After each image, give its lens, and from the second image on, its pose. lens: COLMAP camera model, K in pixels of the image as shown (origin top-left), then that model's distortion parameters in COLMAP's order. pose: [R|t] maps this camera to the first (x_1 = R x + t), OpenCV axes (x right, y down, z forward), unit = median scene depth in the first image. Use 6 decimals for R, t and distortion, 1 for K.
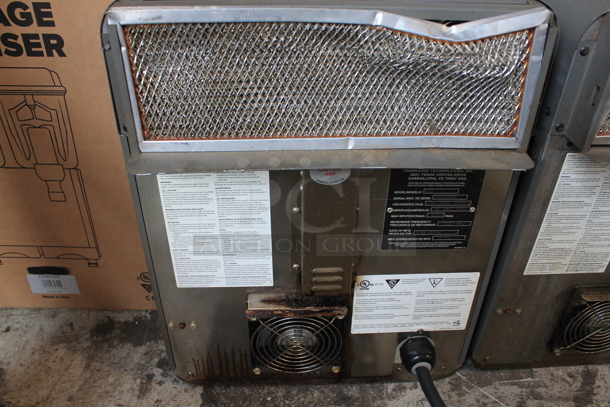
lens RADIAL K [[504.9, 0, 305.0], [0, 504.9, 203.7], [0, 0, 1]] dist [-0.118709, 0.055268]
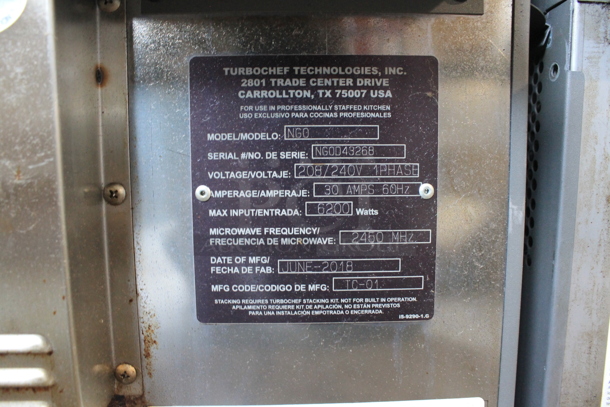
lens RADIAL K [[504.9, 0, 304.7], [0, 504.9, 203.3], [0, 0, 1]] dist [-0.118709, 0.055268]
pose [[0.999782, -0.019737, -0.006816, 0.247099], [0.014268, 0.884065, -0.467145, 0.196246], [0.015245, 0.466946, 0.884154, 0.669626]]
